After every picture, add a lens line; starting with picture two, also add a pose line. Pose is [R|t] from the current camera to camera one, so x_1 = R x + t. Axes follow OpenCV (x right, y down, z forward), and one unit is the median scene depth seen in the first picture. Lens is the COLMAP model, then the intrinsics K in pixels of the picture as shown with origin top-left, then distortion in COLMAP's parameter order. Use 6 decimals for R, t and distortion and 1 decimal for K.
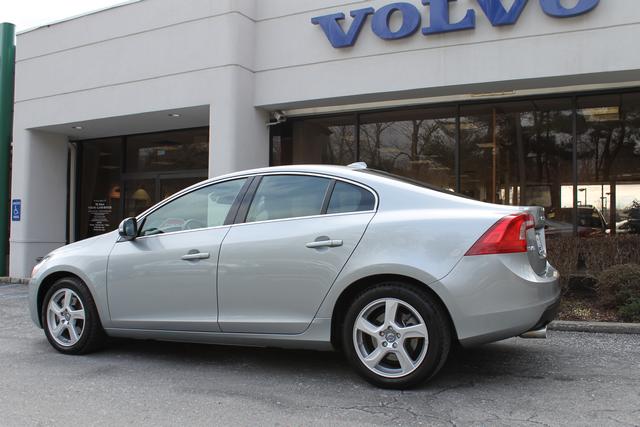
lens RADIAL K [[570.5, 0, 320.0], [0, 570.5, 213.5], [0, 0, 1]] dist [-0.121034, 0.001923]
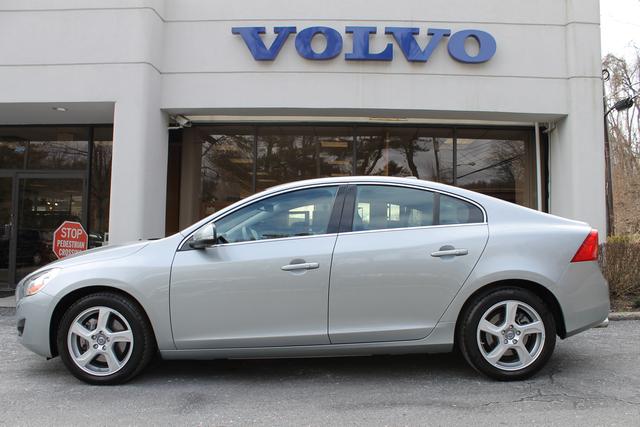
lens RADIAL K [[537.7, 0, 320.0], [0, 537.7, 213.5], [0, 0, 1]] dist [-0.128432, 0.003753]
pose [[0.907243, 0.030073, 0.419530, -0.484929], [-0.023120, 0.999498, -0.021649, 0.005307], [-0.419970, 0.009942, 0.907483, 0.148001]]
